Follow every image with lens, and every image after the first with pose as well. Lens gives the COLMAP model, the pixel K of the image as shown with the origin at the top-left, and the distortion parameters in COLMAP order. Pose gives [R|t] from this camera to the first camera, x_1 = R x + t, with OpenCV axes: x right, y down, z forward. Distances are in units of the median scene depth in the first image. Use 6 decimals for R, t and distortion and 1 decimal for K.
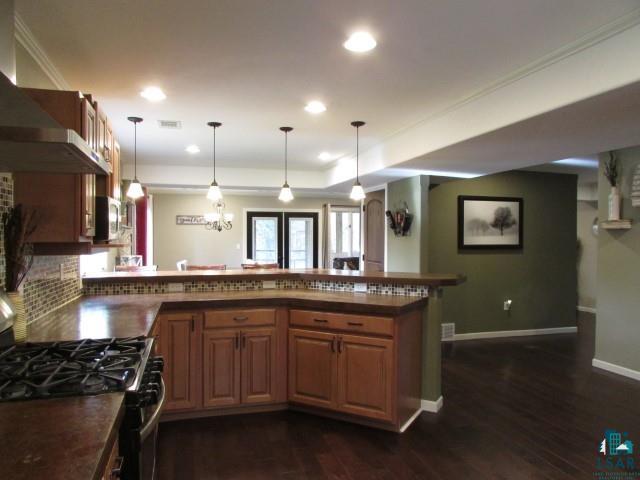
lens RADIAL K [[463.7, 0, 324.8], [0, 463.7, 241.9], [0, 0, 1]] dist [-0.025968, 0.011851]
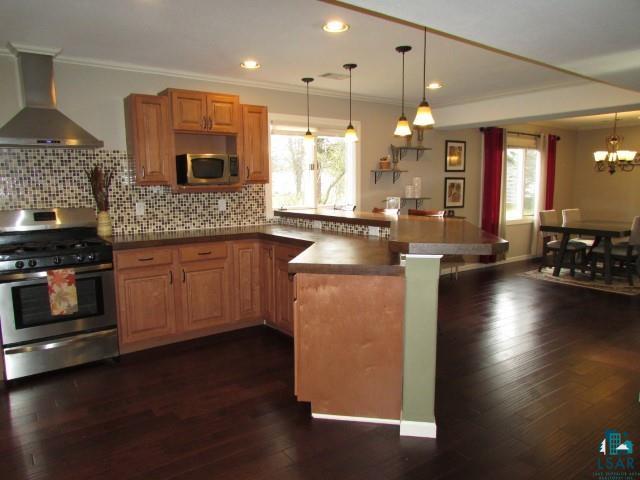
lens RADIAL K [[463.7, 0, 325.6], [0, 463.7, 244.7], [0, 0, 1]] dist [-0.025968, 0.011851]
pose [[0.340742, 0.120158, -0.932447, 0.454925], [-0.004044, 0.991977, 0.126351, 0.001632], [0.940148, -0.039282, 0.338494, 0.376359]]
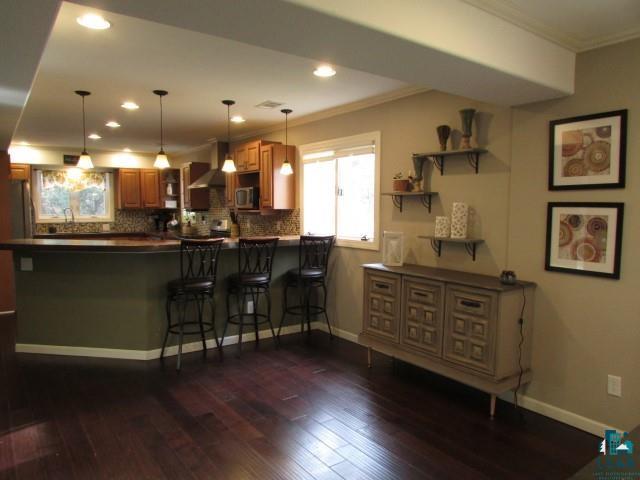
lens RADIAL K [[463.7, 0, 322.7], [0, 463.7, 238.9], [0, 0, 1]] dist [-0.025968, 0.011851]
pose [[-0.946050, 0.004718, -0.323987, -0.051281], [-0.021969, 0.996659, 0.078663, -0.012600], [0.323276, 0.081537, -0.942785, 1.330185]]
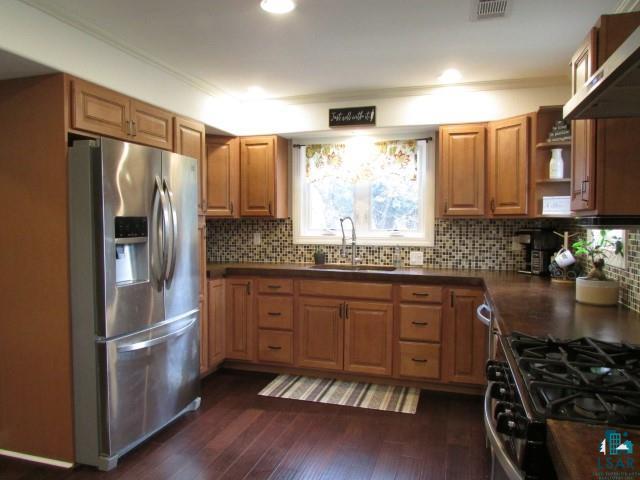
lens RADIAL K [[463.7, 0, 324.7], [0, 463.7, 236.5], [0, 0, 1]] dist [-0.025968, 0.011851]
pose [[-0.826422, -0.038204, 0.561753, -0.137421], [-0.001958, 0.997884, 0.064985, 0.003159], [-0.563047, 0.052606, -0.824749, 0.468749]]
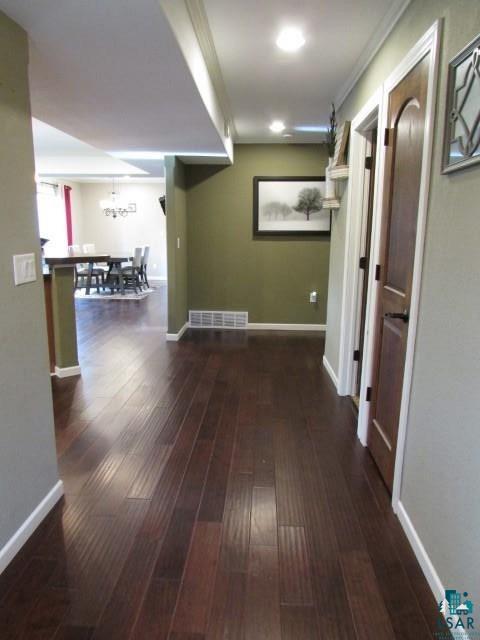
lens RADIAL K [[463.7, 0, 238.9], [0, 463.7, 314.8], [0, 0, 1]] dist [-0.025968, 0.011851]
pose [[0.935268, 0.072956, -0.346340, 0.582433], [-0.010807, 0.983956, 0.178086, 0.007766], [0.353776, -0.162815, 0.921050, 0.088328]]
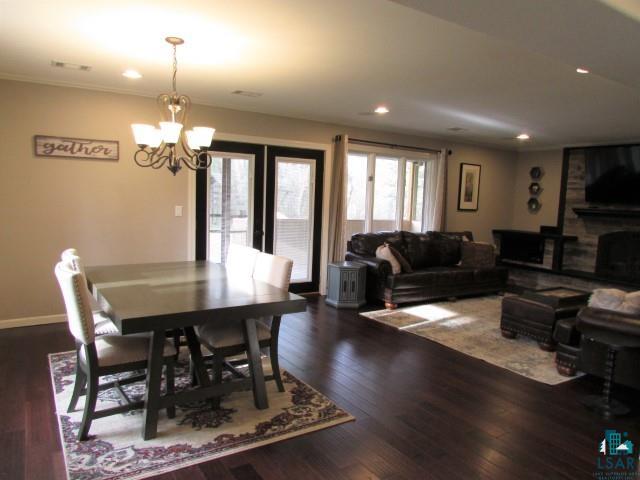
lens RADIAL K [[463.7, 0, 318.9], [0, 463.7, 238.8], [0, 0, 1]] dist [-0.025968, 0.011851]
pose [[0.965122, 0.010053, 0.261607, -0.277657], [-0.032409, 0.996164, 0.081284, -0.008000], [-0.259786, -0.086927, 0.961746, 0.810800]]
